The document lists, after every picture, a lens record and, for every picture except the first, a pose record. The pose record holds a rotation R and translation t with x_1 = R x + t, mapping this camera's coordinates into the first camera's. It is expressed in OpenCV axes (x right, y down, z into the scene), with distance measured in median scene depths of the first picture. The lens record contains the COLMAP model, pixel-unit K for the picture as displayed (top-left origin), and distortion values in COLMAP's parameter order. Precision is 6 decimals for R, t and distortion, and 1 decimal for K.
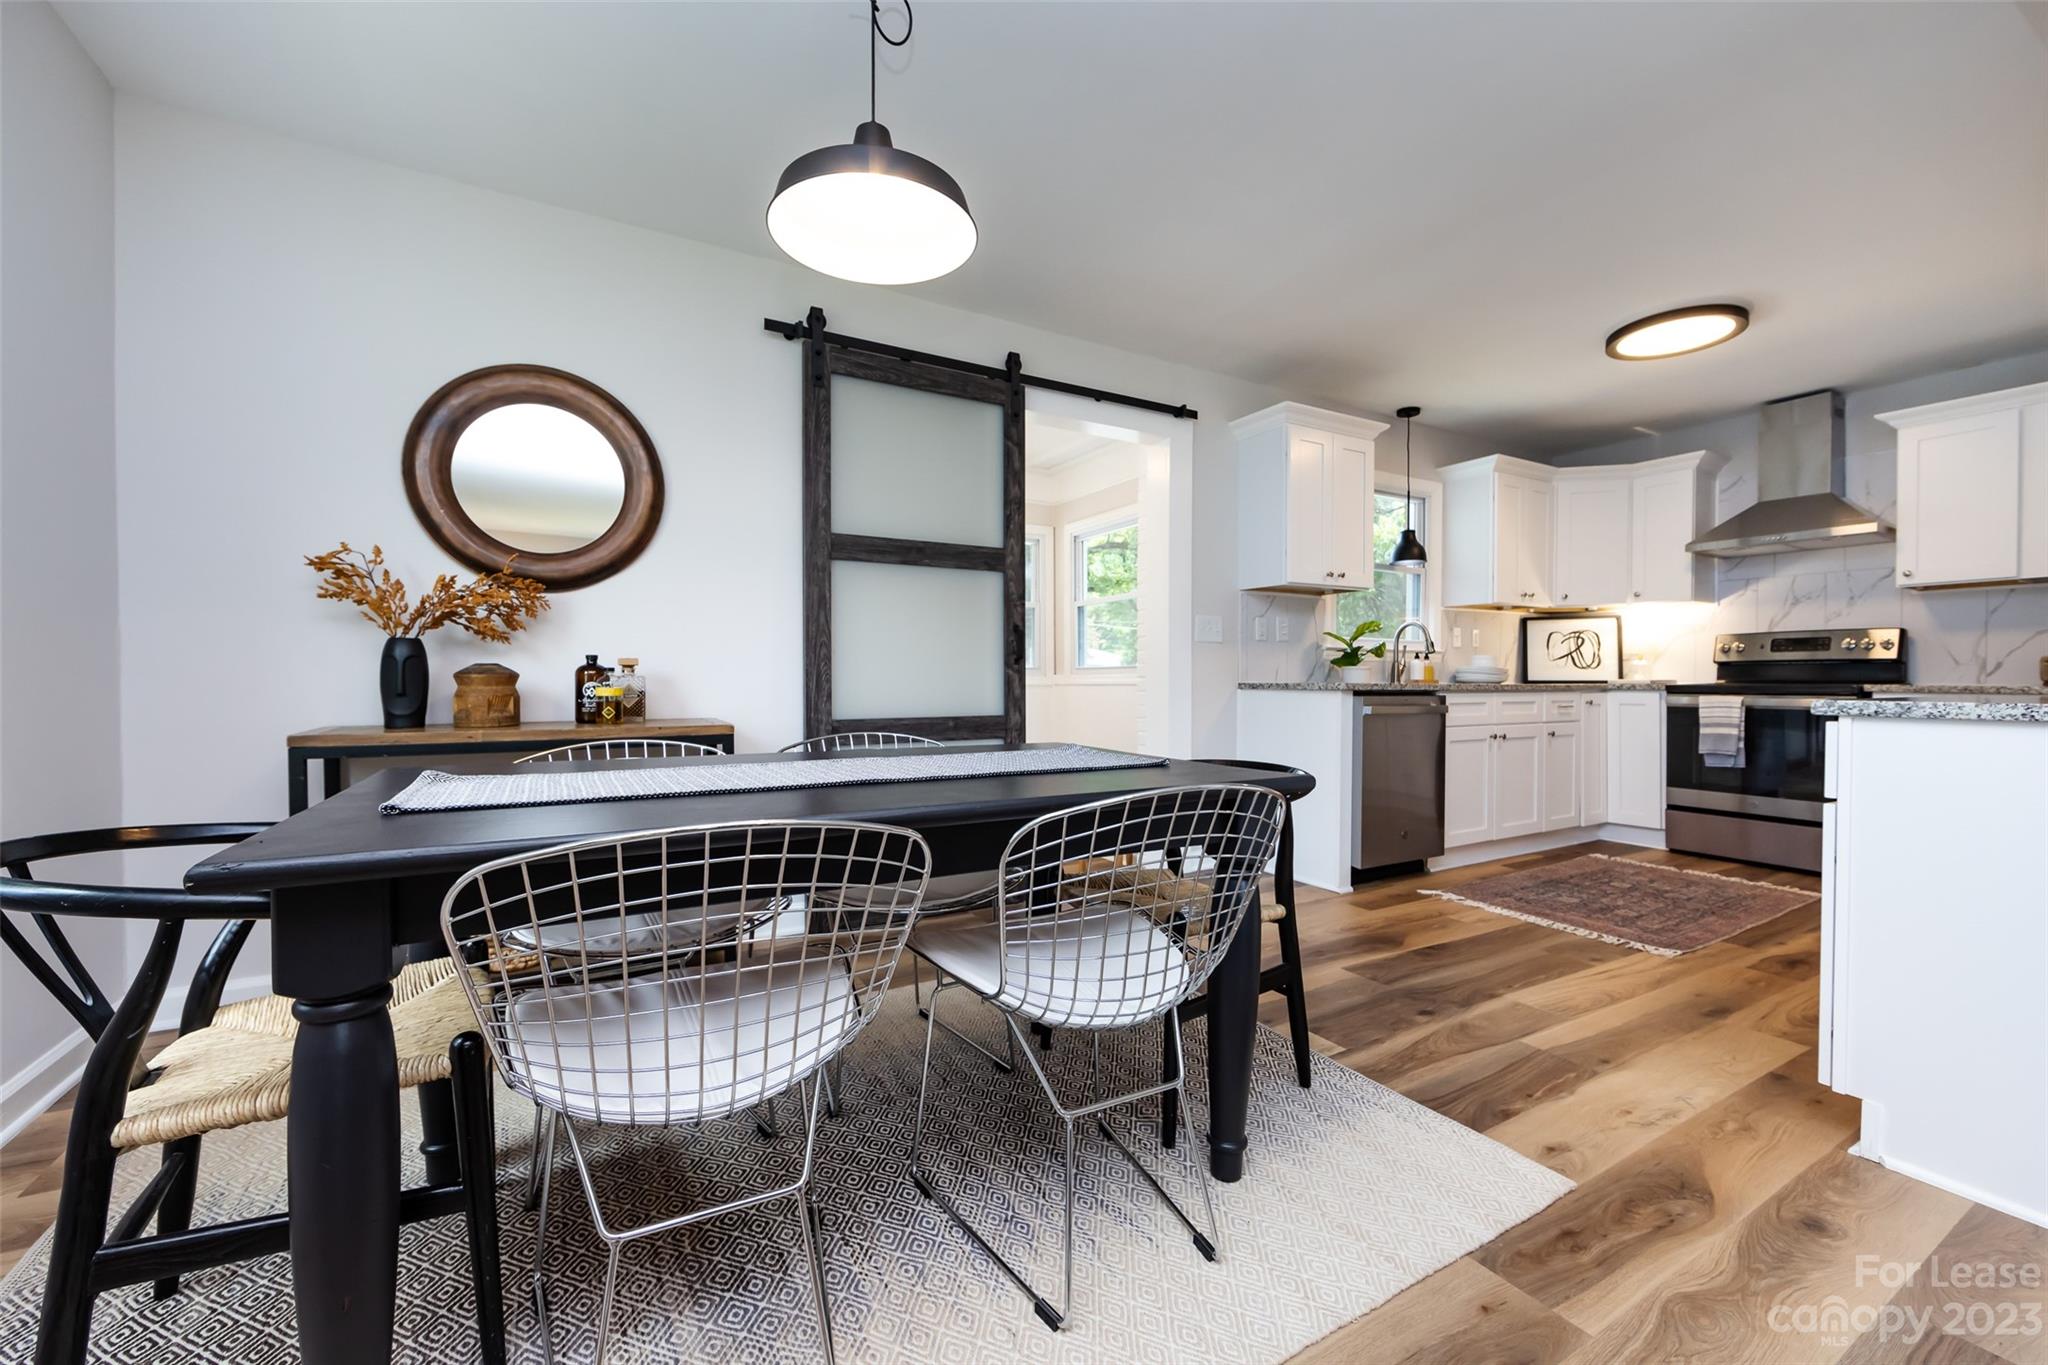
lens RADIAL K [[808.8, 0, 1029.5], [0, 808.8, 689.2], [0, 0, 1]] dist [-0.003238, -0.000390]
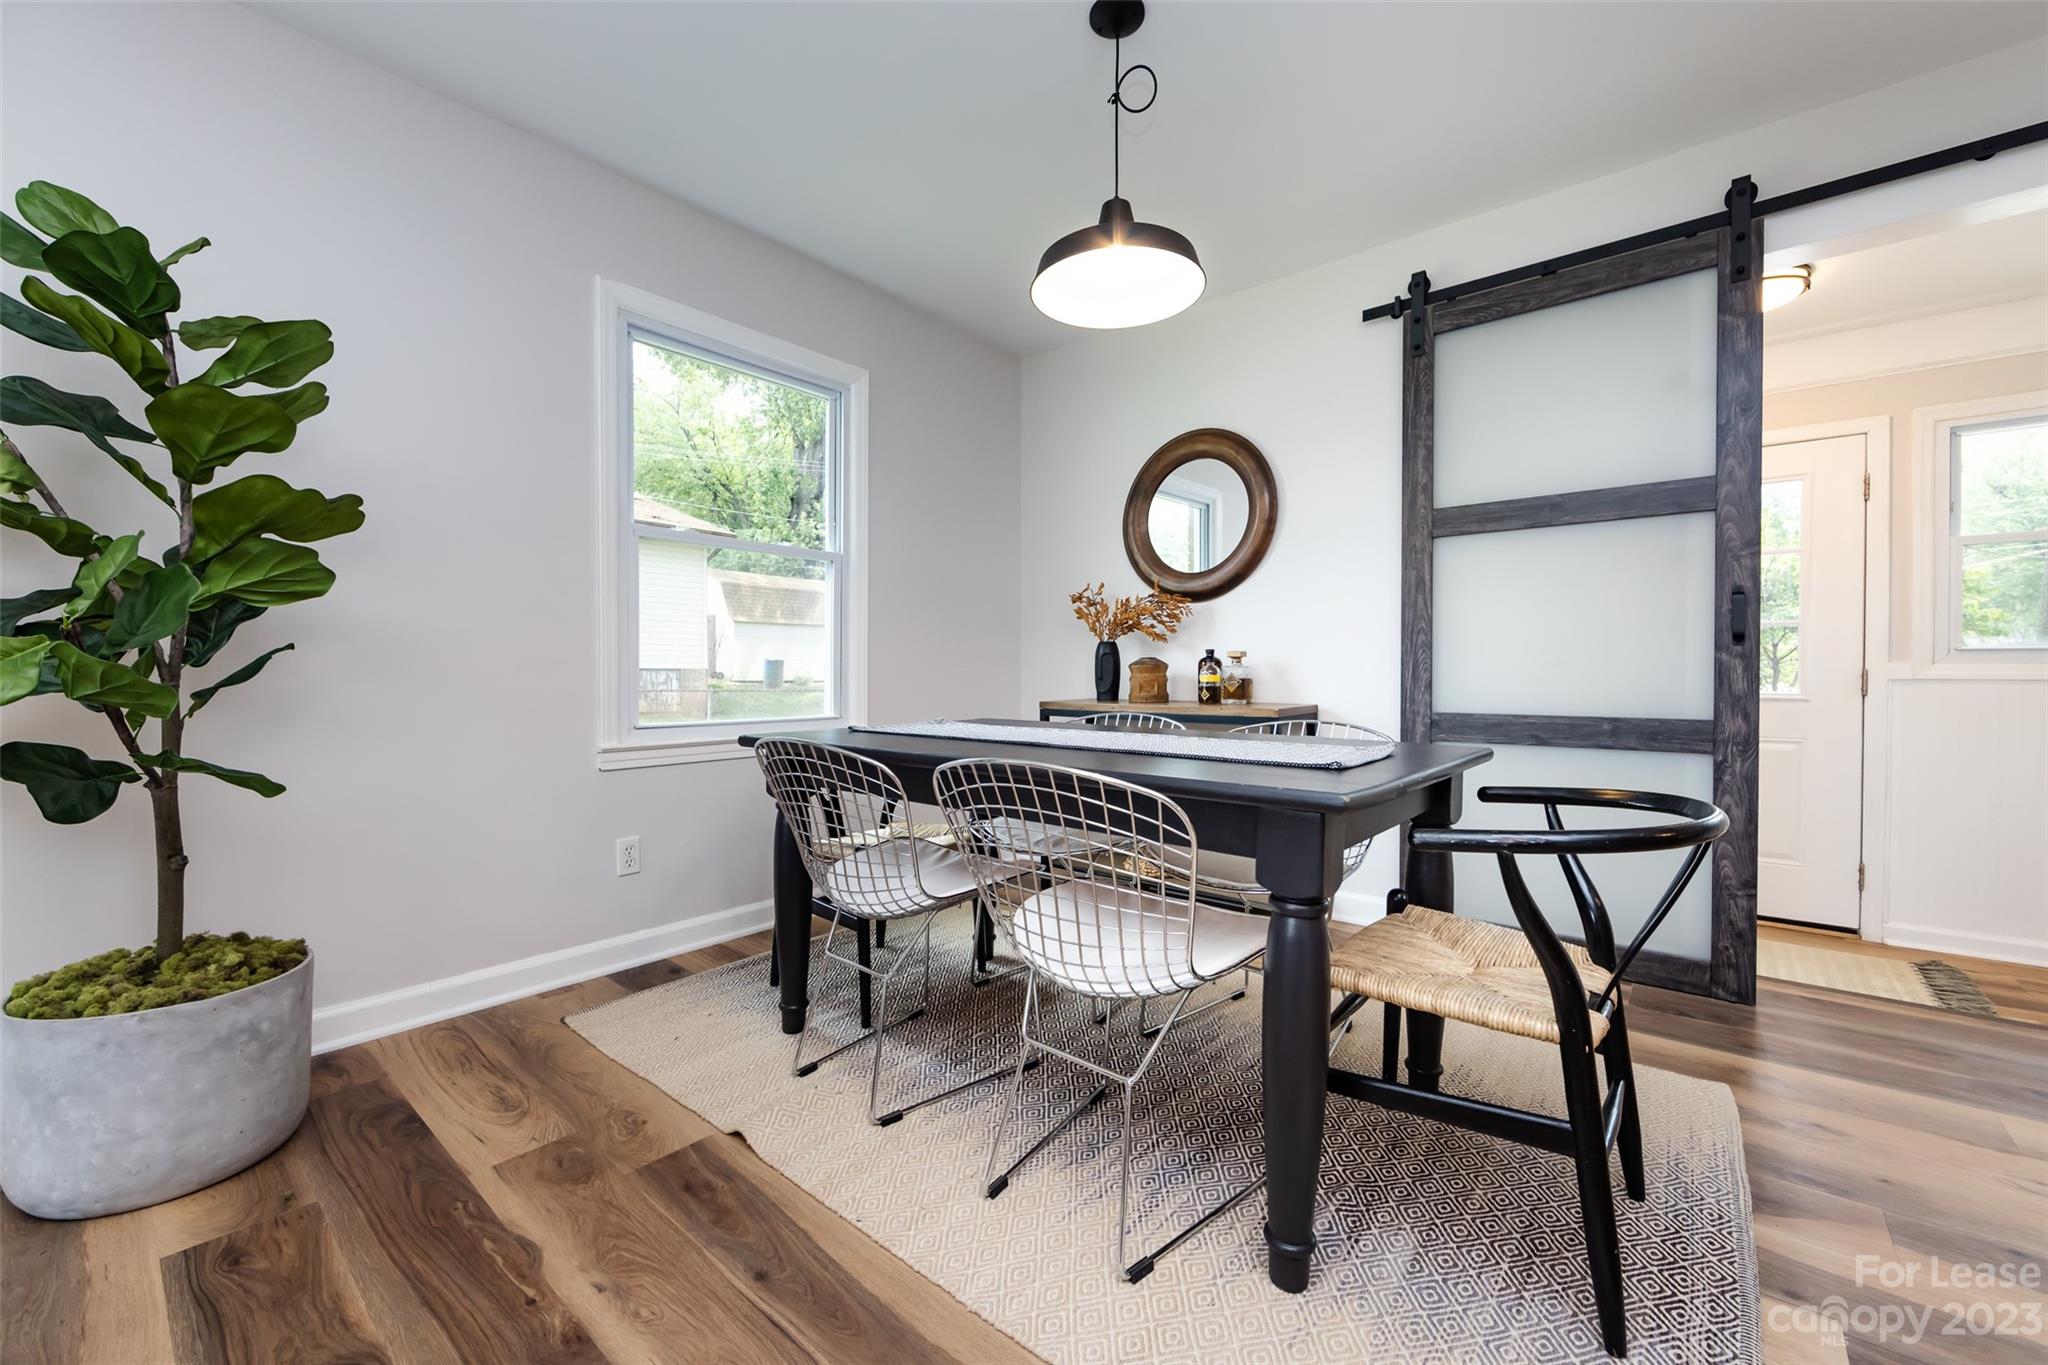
lens RADIAL K [[808.8, 0, 1014.4], [0, 808.8, 685.1], [0, 0, 1]] dist [-0.003238, -0.000390]
pose [[0.335296, 0.015860, -0.941979, 0.414401], [-0.012900, 0.999842, 0.012242, 0.001790], [0.942024, 0.008047, 0.335448, 0.217412]]
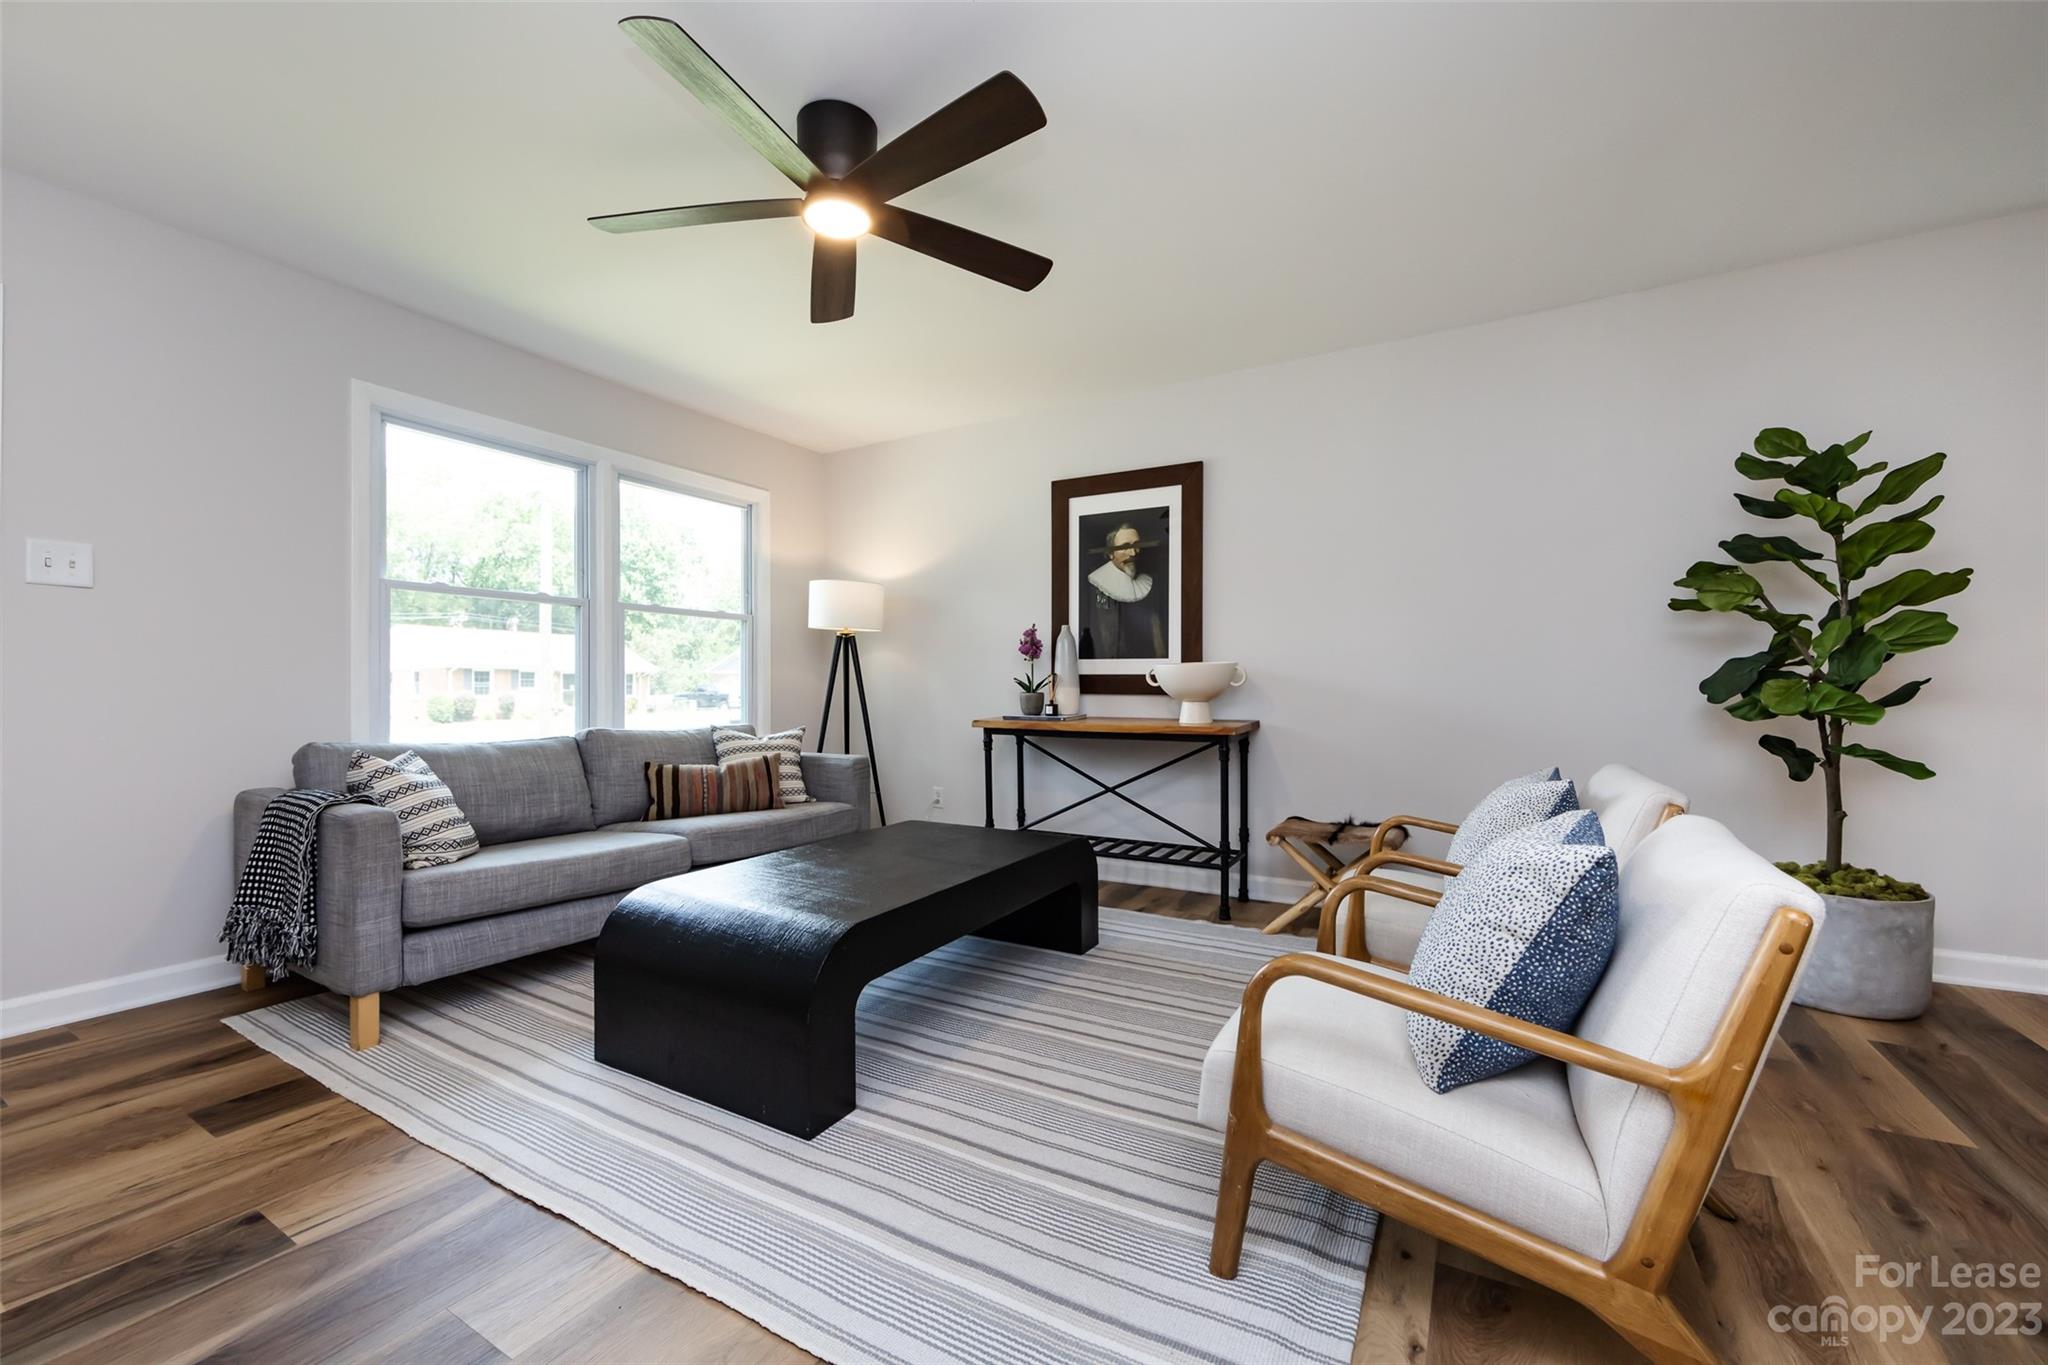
lens RADIAL K [[808.8, 0, 1021.3], [0, 808.8, 679.2], [0, 0, 1]] dist [-0.003238, -0.000390]
pose [[-0.864808, -0.004024, -0.502086, 0.855106], [-0.003055, 0.999992, -0.002751, -0.005857], [0.502093, -0.000845, -0.864813, 0.186288]]
